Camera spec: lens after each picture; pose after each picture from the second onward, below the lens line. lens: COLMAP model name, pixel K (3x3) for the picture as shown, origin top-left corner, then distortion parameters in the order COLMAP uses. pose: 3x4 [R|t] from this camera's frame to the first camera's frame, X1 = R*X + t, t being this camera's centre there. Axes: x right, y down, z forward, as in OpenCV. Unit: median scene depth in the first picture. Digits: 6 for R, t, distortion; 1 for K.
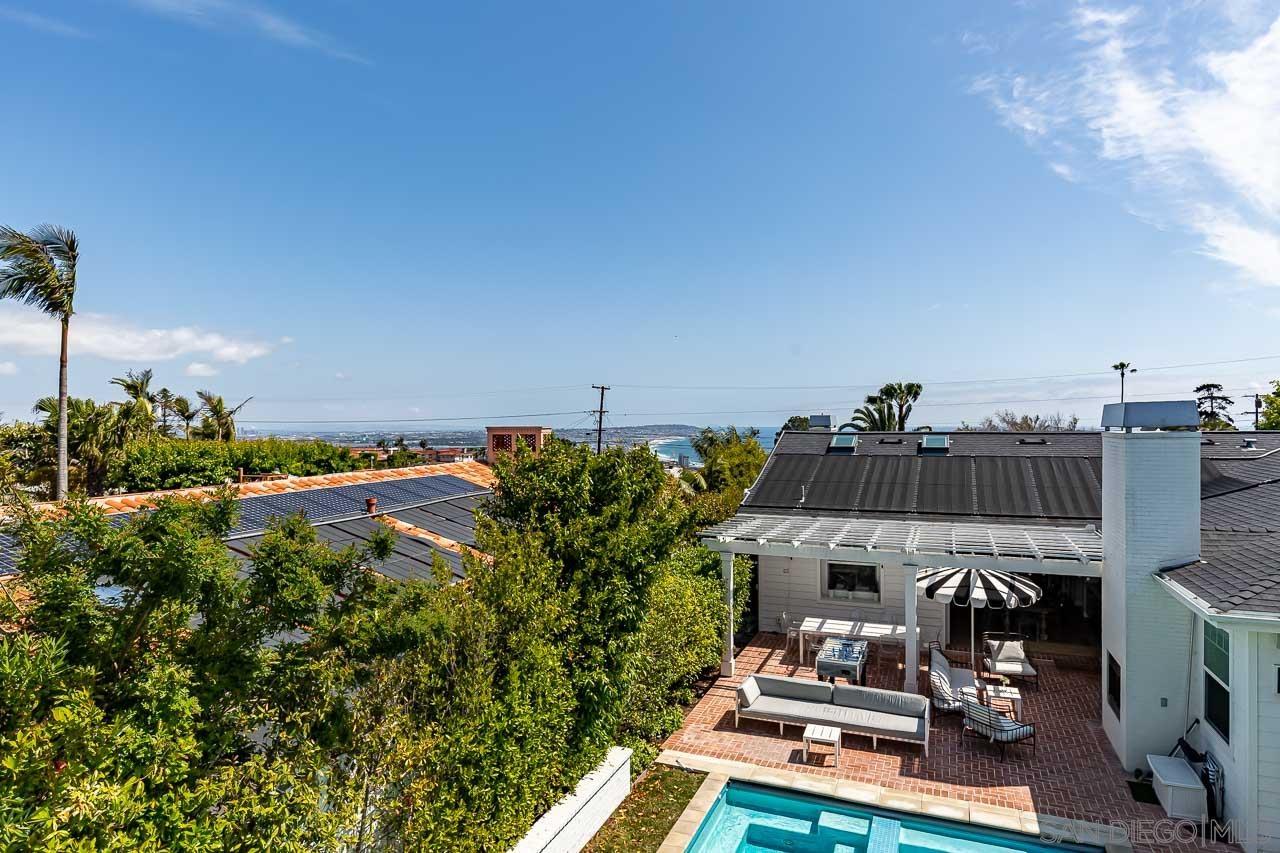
lens RADIAL K [[748.0, 0, 640.0], [0, 748.0, 426.5], [0, 0, 1]] dist [0.004654, 0.000098]
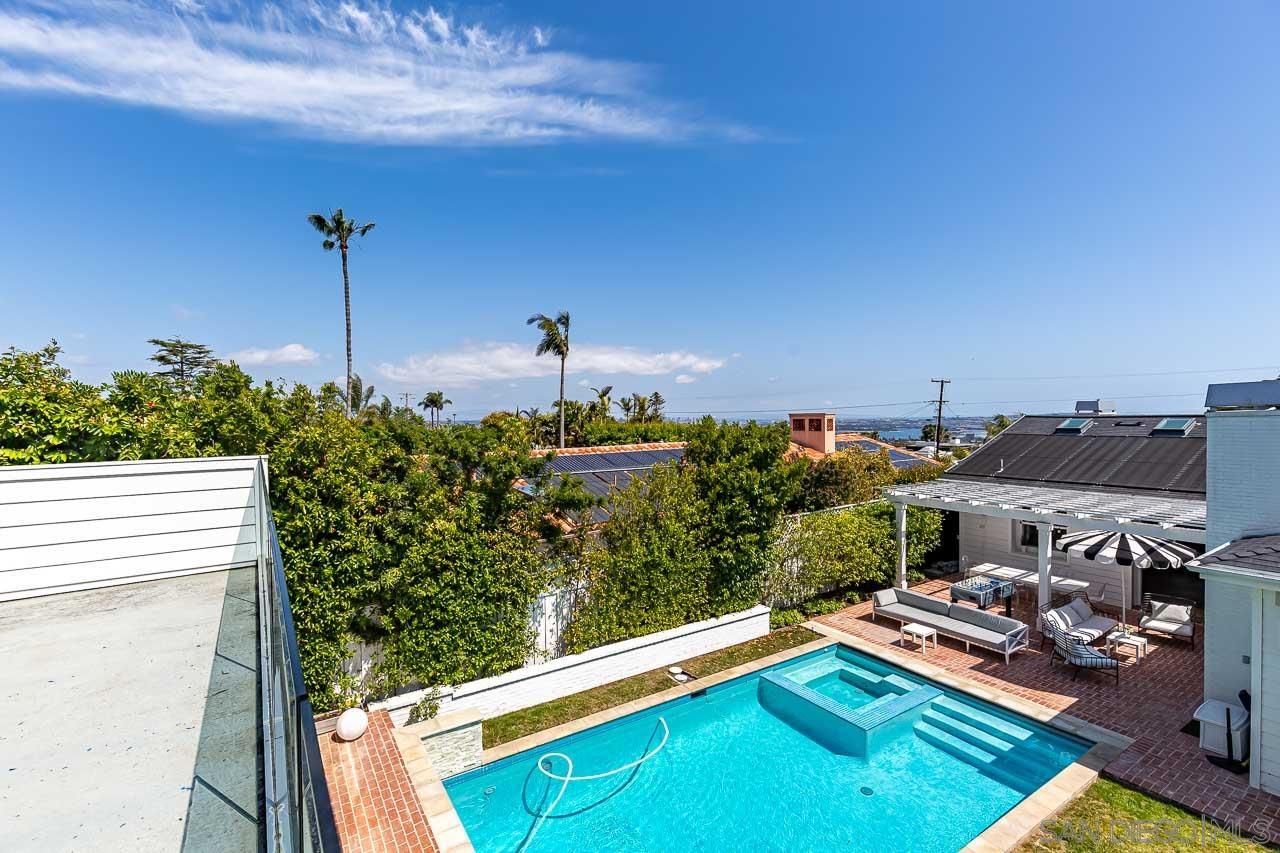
lens RADIAL K [[578.3, 0, 640.8], [0, 578.3, 431.1], [0, 0, 1]] dist [-0.001293, 0.000063]
pose [[0.818815, 0.009406, -0.573980, 0.377292], [0.005583, 0.999688, 0.024346, 0.010101], [0.574030, -0.023140, 0.818507, -0.145880]]
